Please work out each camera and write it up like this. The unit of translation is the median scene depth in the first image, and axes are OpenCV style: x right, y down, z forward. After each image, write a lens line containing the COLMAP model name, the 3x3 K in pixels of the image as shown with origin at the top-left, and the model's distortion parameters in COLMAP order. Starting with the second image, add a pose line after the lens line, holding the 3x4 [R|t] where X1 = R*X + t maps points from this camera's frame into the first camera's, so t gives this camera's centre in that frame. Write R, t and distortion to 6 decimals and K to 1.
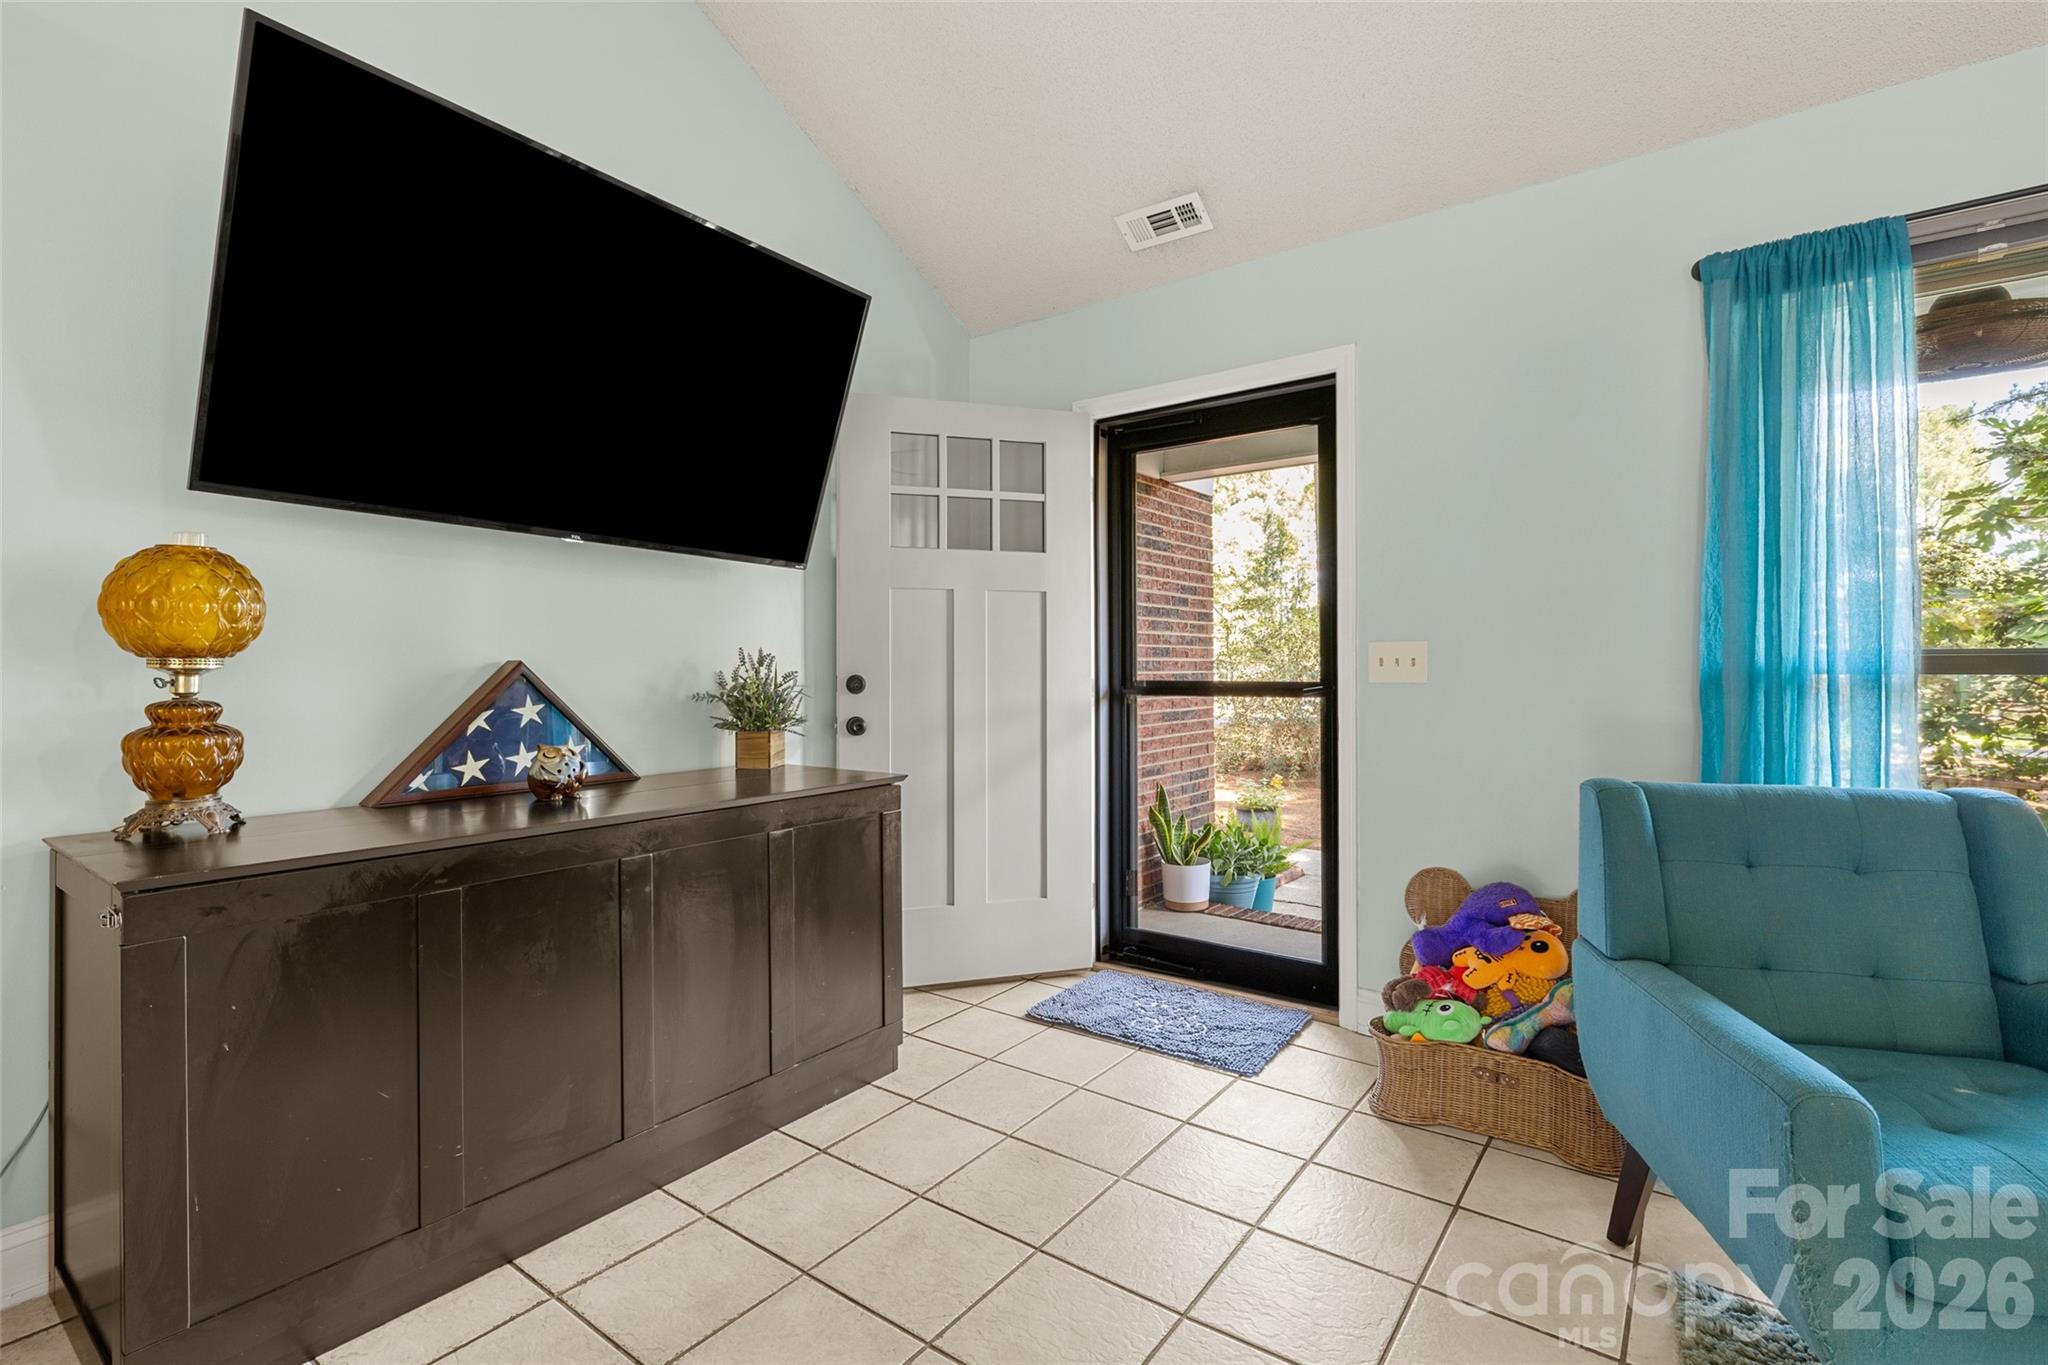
lens RADIAL K [[929.7, 0, 1025.3], [0, 929.7, 672.1], [0, 0, 1]] dist [-0.000096, 0.000087]
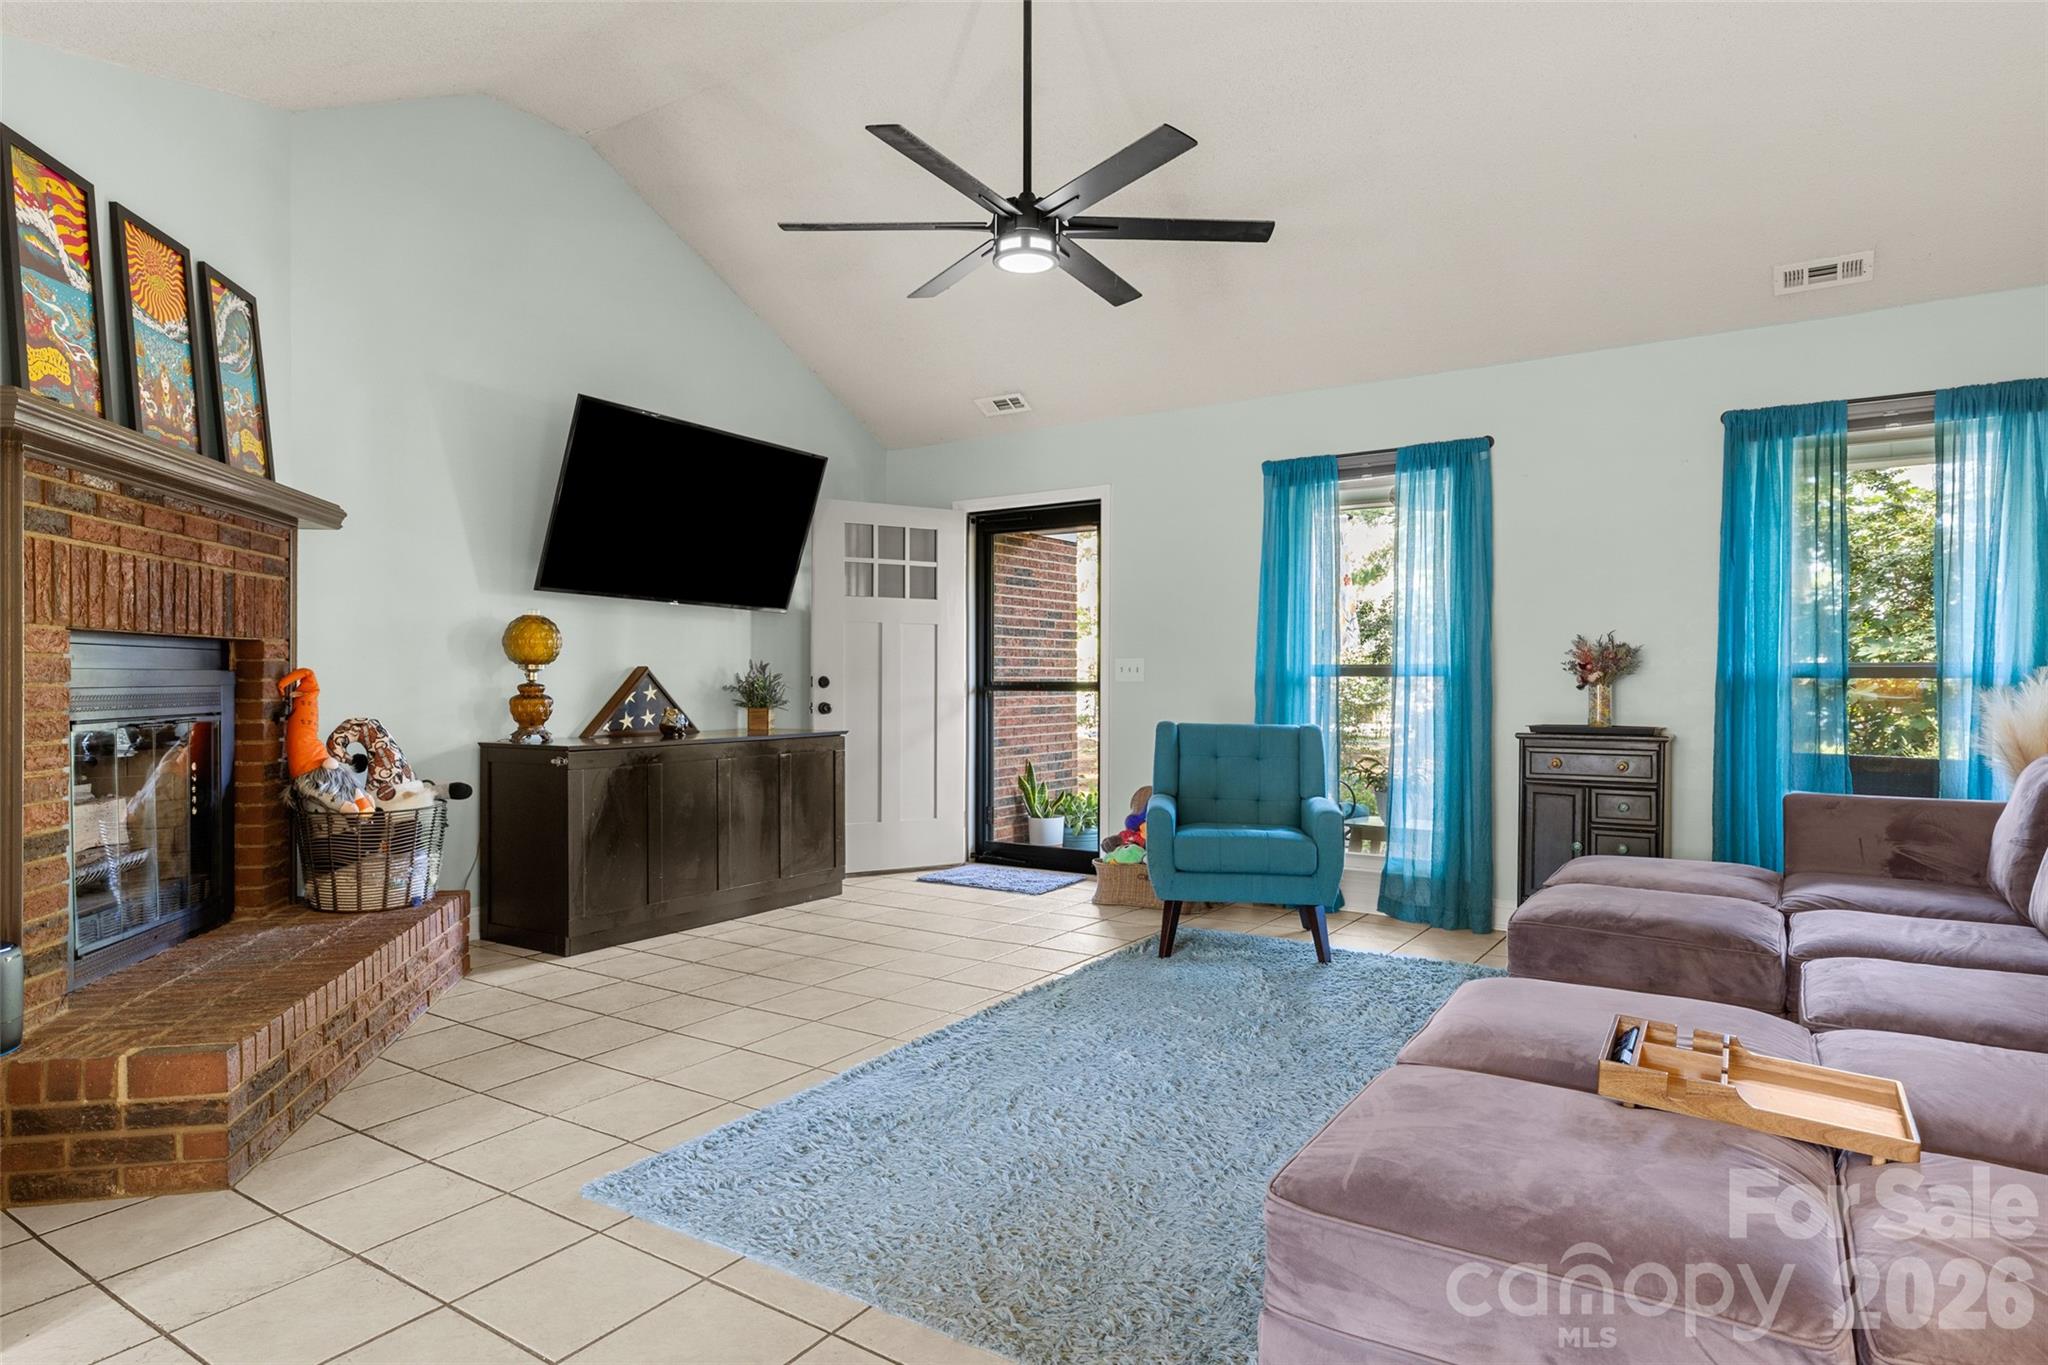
lens RADIAL K [[1156.5, 0, 1024.0], [0, 1156.5, 682.5], [0, 0, 1]] dist [-0.001933, 0.000084]
pose [[0.998692, 0.004756, 0.050916, 0.095133], [-0.004706, 0.999988, -0.001107, 0.016958], [-0.050920, 0.000866, 0.998702, -1.212746]]
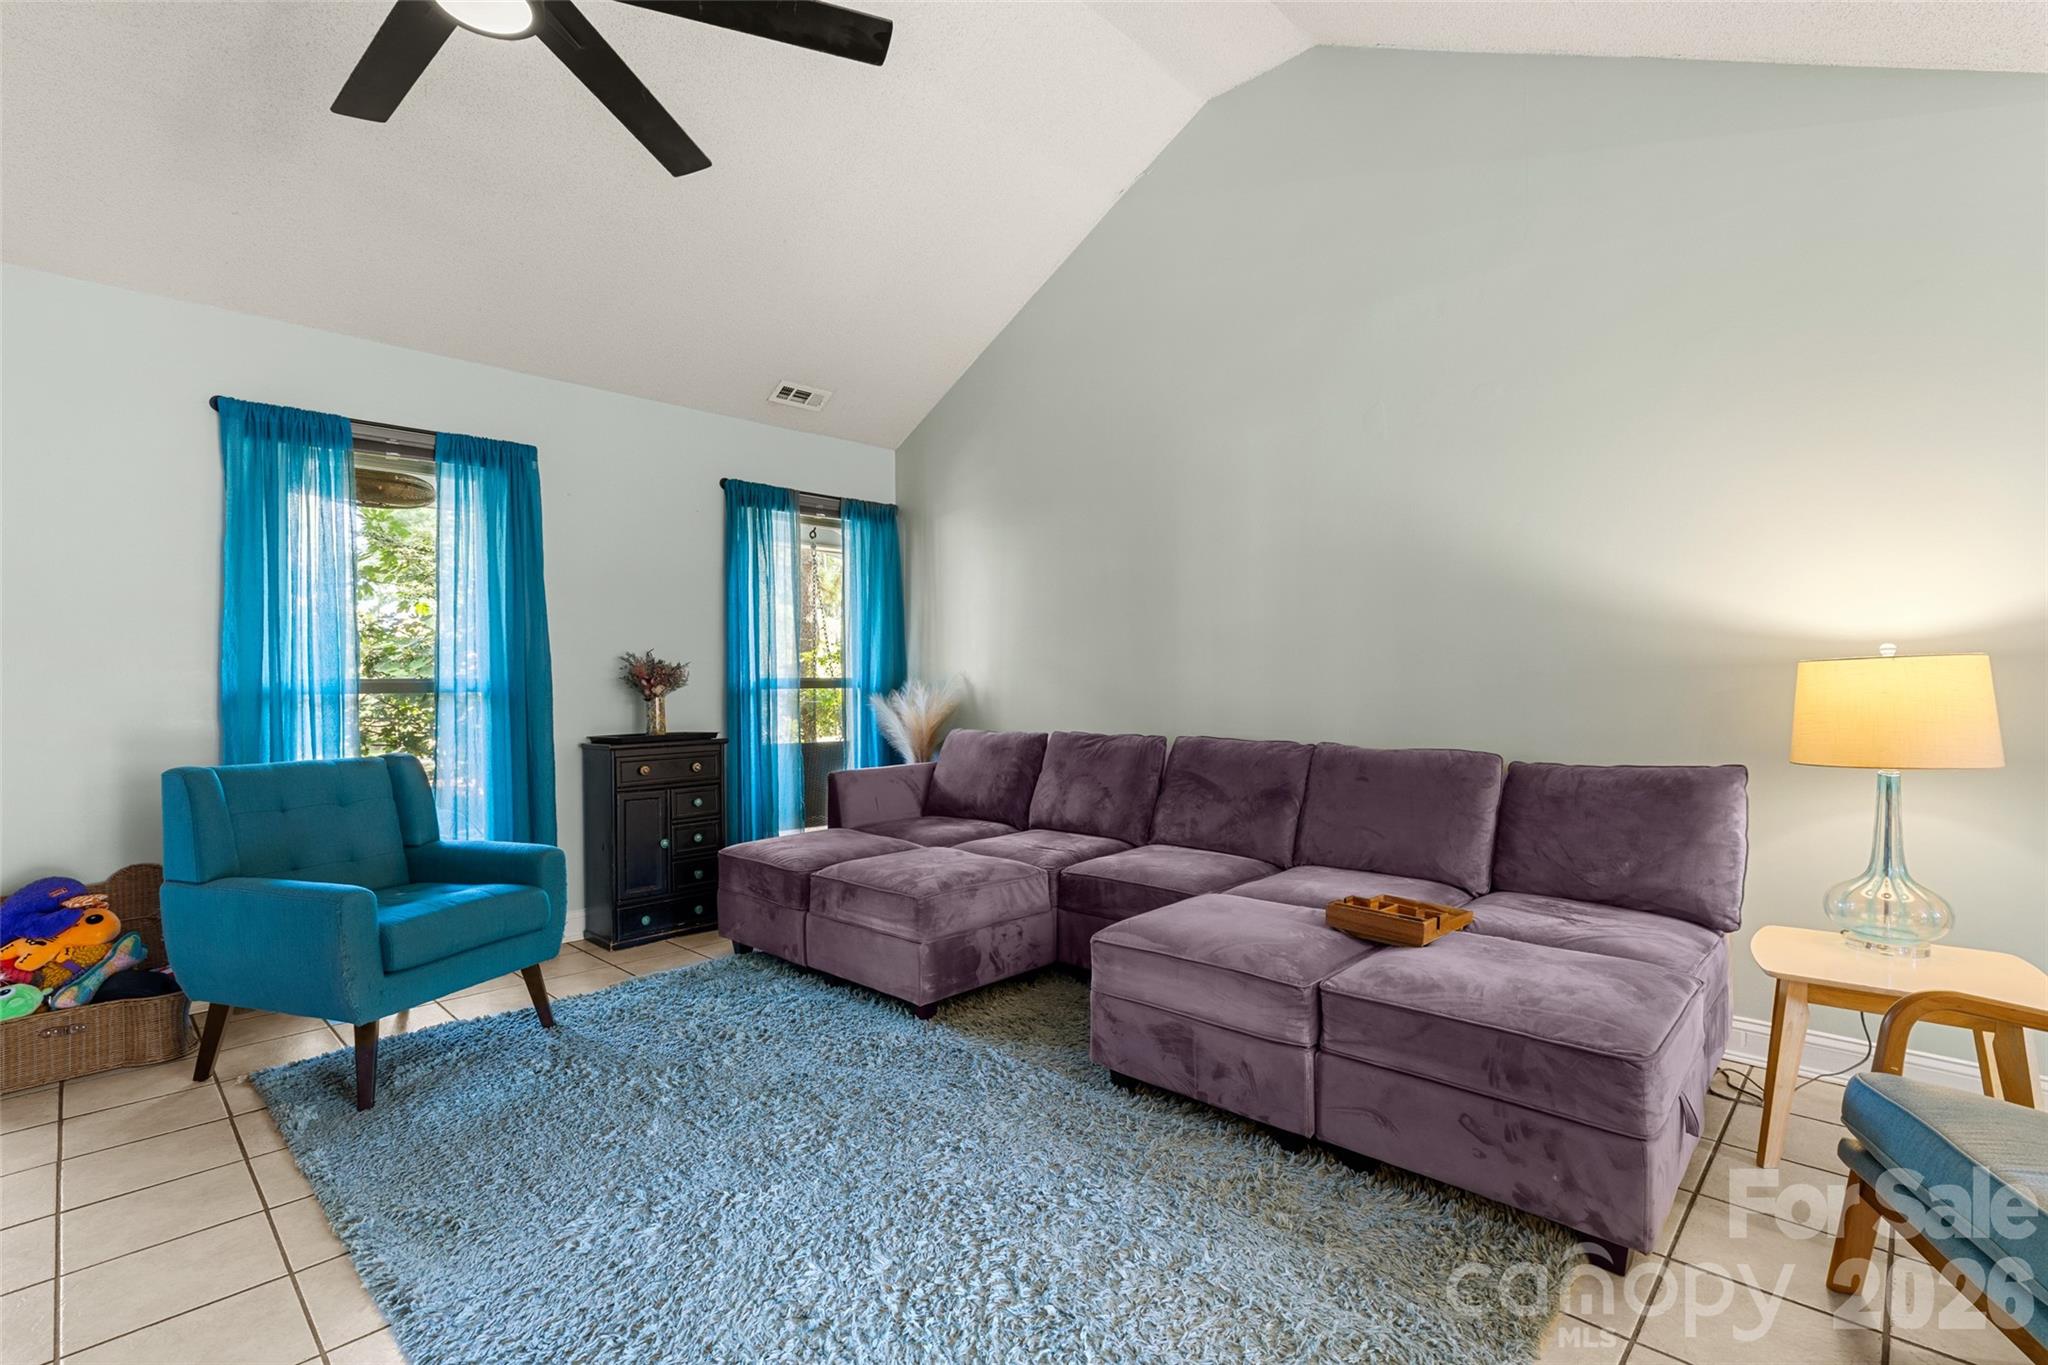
lens RADIAL K [[929.6, 0, 1024.0], [0, 929.6, 682.5], [0, 0, 1]] dist [-0.003178, -0.000568]
pose [[0.134105, 0.004581, 0.990956, -0.424592], [0.016054, 0.999848, -0.006794, 0.010913], [-0.990837, 0.016820, 0.134012, -0.327393]]
